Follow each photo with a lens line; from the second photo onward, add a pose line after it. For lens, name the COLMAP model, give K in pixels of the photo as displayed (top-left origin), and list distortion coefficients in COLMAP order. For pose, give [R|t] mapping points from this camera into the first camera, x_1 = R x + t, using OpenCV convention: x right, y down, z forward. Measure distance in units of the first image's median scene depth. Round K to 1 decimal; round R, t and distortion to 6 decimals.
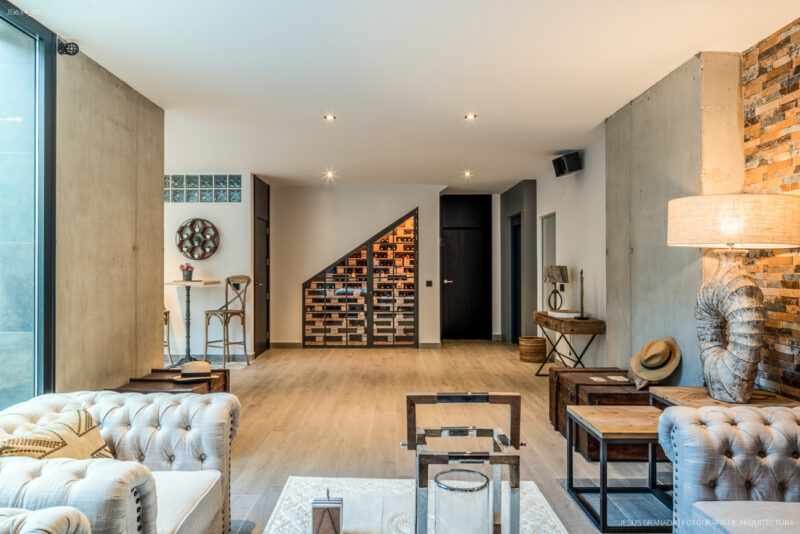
lens RADIAL K [[554.5, 0, 394.3], [0, 554.5, 254.1], [0, 0, 1]] dist [-0.001185, 0.005050]
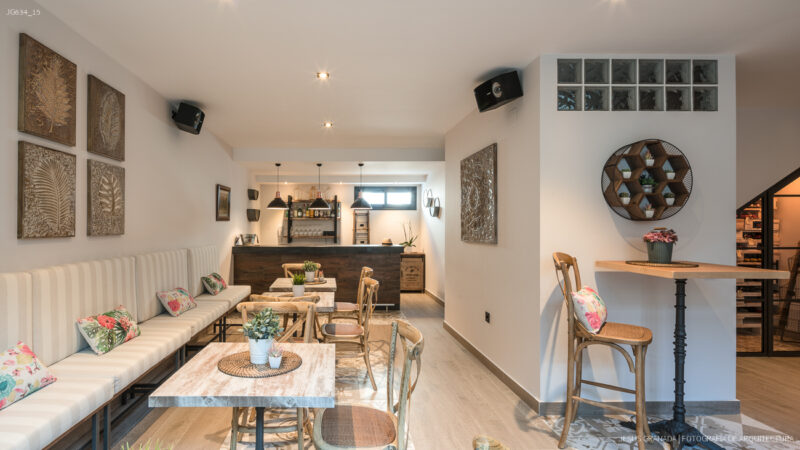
lens RADIAL K [[383.5, 0, 331.9], [0, 383.5, 222.4], [0, 0, 1]] dist [0.001777, 0.000420]
pose [[0.999707, 0.000826, -0.024189, -0.571059], [-0.000440, 0.999873, 0.015955, 0.005106], [0.024199, -0.015940, 0.999580, 0.563186]]
